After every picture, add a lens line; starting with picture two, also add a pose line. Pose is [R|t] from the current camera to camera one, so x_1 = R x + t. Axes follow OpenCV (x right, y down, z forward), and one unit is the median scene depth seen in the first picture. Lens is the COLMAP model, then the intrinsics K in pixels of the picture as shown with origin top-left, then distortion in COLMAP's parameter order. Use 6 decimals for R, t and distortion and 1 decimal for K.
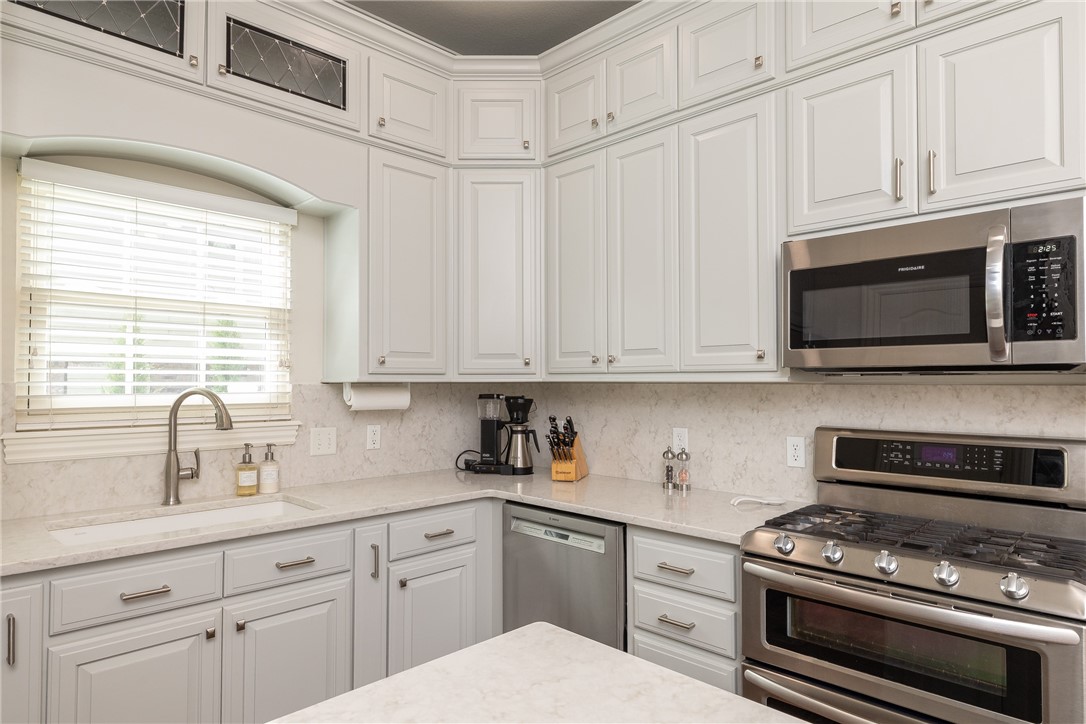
lens RADIAL K [[619.1, 0, 534.1], [0, 619.1, 367.3], [0, 0, 1]] dist [-0.005031, -0.000202]
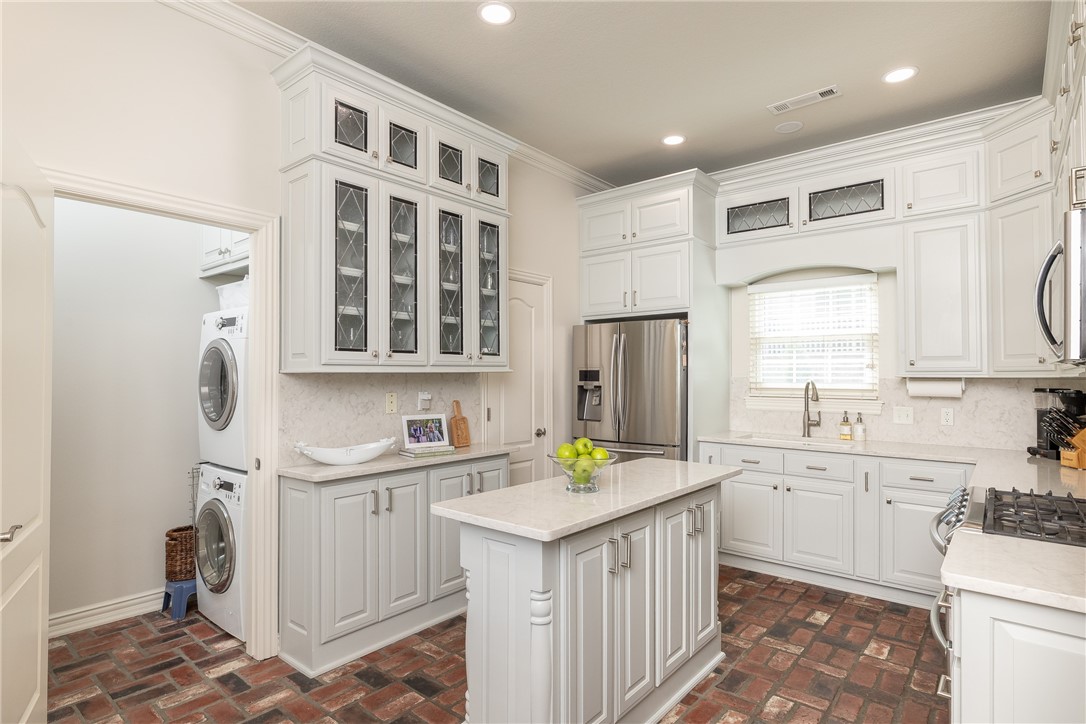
lens RADIAL K [[570.4, 0, 544.3], [0, 570.4, 367.2], [0, 0, 1]] dist [-0.008631, -0.000766]
pose [[0.107081, -0.011810, -0.994180, 1.070760], [0.022456, 0.999703, -0.009457, -0.008730], [0.993997, -0.021312, 0.107315, -0.049960]]
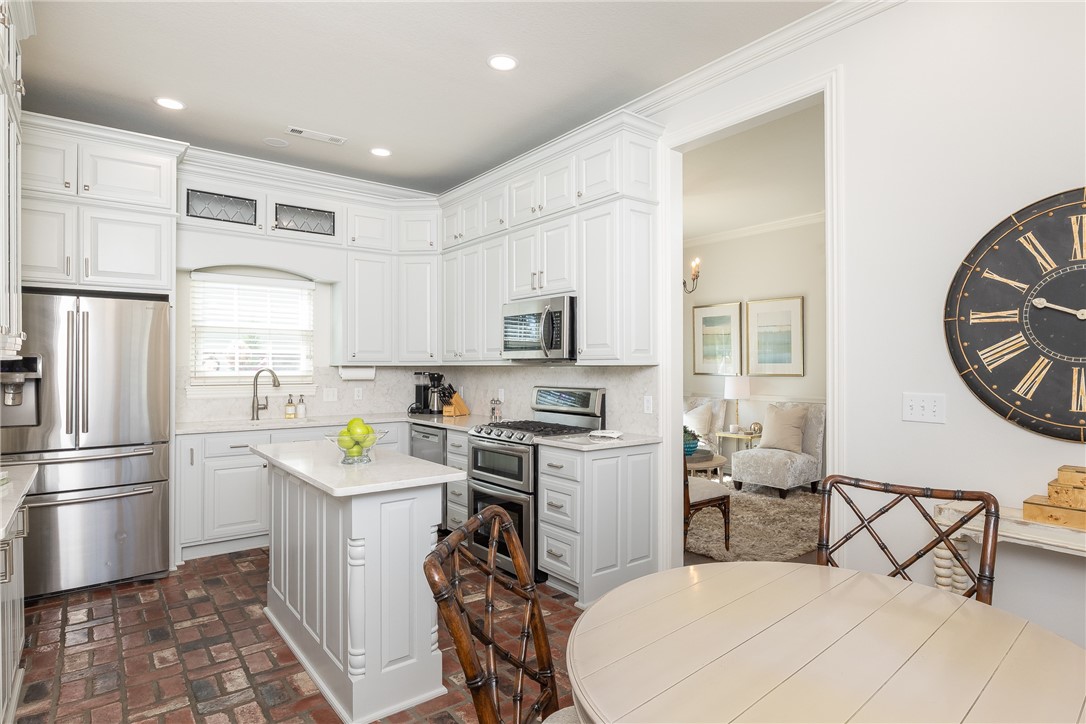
lens RADIAL K [[570.4, 0, 573.9], [0, 570.4, 362.1], [0, 0, 1]] dist [-0.008631, -0.000766]
pose [[0.996388, -0.000731, -0.084919, 0.664927], [0.002000, 0.999888, 0.014860, -0.014807], [0.084898, -0.014976, 0.996277, -0.856550]]
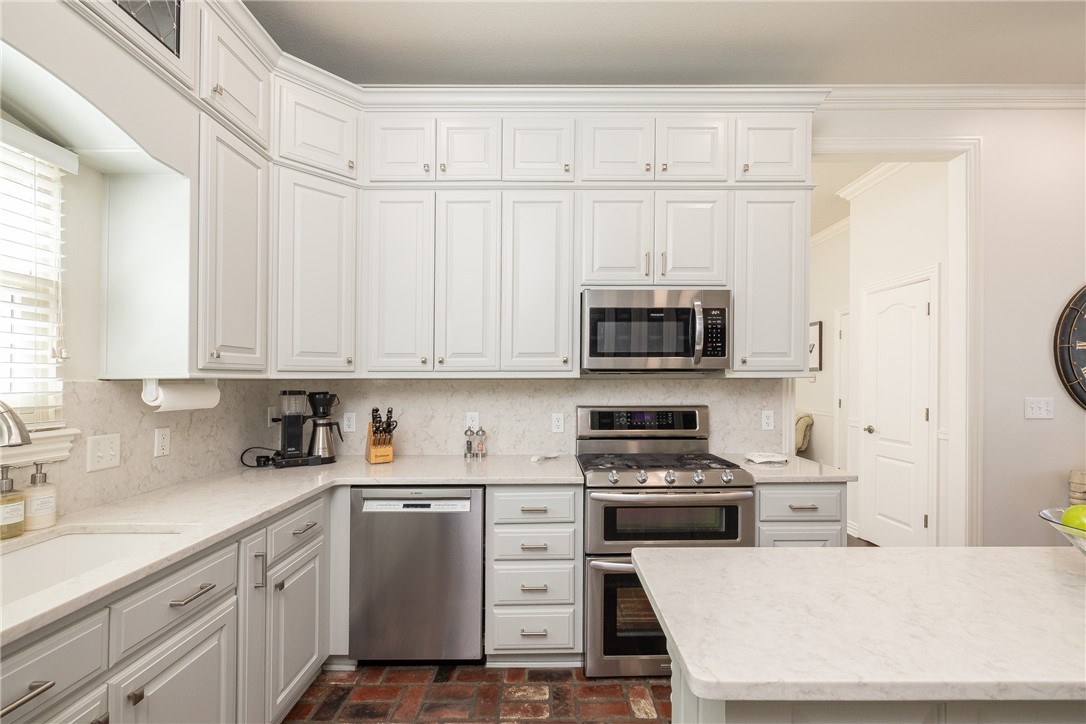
lens RADIAL K [[458.1, 0, 543.3], [0, 458.1, 377.1], [0, 0, 1]] dist [0.000445, -0.000288]
pose [[0.707629, 0.002140, 0.706581, -0.389569], [-0.013269, 0.999859, 0.010260, 0.008884], [-0.706459, -0.016636, 0.707558, 0.191245]]
